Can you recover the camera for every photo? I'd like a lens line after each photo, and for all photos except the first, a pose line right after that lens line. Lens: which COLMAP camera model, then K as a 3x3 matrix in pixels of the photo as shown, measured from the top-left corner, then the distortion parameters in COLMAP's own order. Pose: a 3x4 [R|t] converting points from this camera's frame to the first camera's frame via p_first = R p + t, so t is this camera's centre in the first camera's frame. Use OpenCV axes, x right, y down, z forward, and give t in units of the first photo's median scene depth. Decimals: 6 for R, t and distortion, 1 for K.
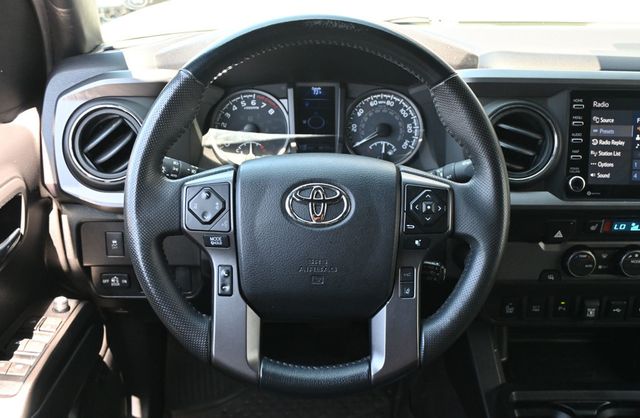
lens RADIAL K [[692.5, 0, 319.5], [0, 692.5, 209.4], [0, 0, 1]] dist [-0.014423, 0.000000]
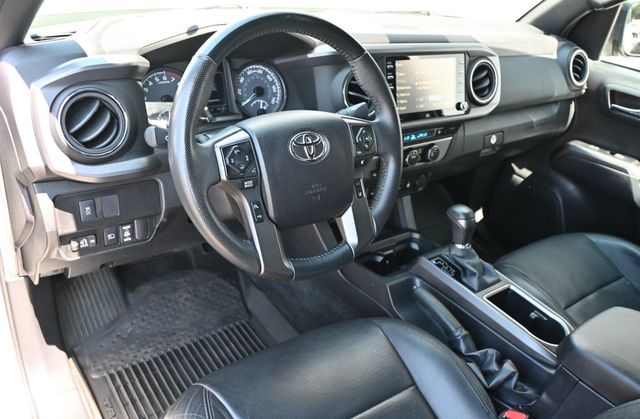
lens RADIAL K [[527.0, 0, 319.5], [0, 527.0, 208.7], [0, 0, 1]] dist [-0.010620, 0.000667]
pose [[0.807899, -0.204182, 0.552819, -0.485213], [0.137389, 0.977469, 0.160243, -0.041952], [-0.573082, -0.053509, 0.817749, 0.062514]]
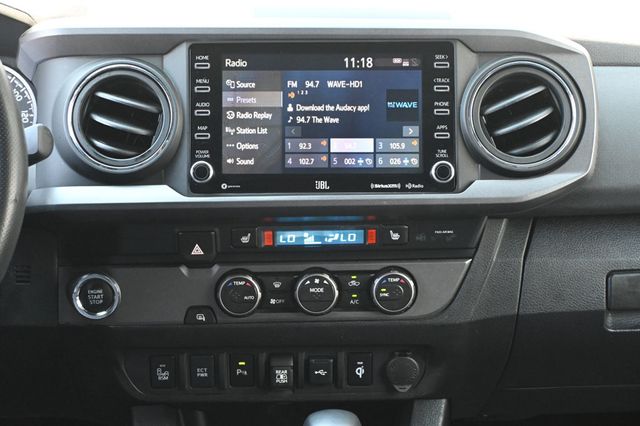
lens RADIAL K [[1182.5, 0, 318.2], [0, 1182.5, 211.7], [0, 0, 1]] dist [0.026300, 0.000000]
pose [[0.999848, -0.012800, 0.011807, 0.455063], [0.014464, 0.988002, -0.153764, 0.183562], [-0.009697, 0.153911, 0.988037, -0.188255]]
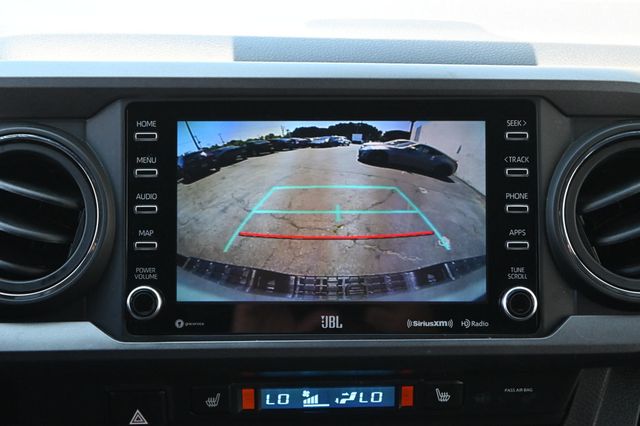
lens RADIAL K [[1318.2, 0, 320.7], [0, 1318.2, 210.9], [0, 0, 1]] dist [0.008431, 0.000000]
pose [[0.999855, -0.010977, 0.012989, 0.456091], [0.012869, 0.987684, -0.155935, 0.038605], [-0.011118, 0.156079, 0.987682, 0.122808]]
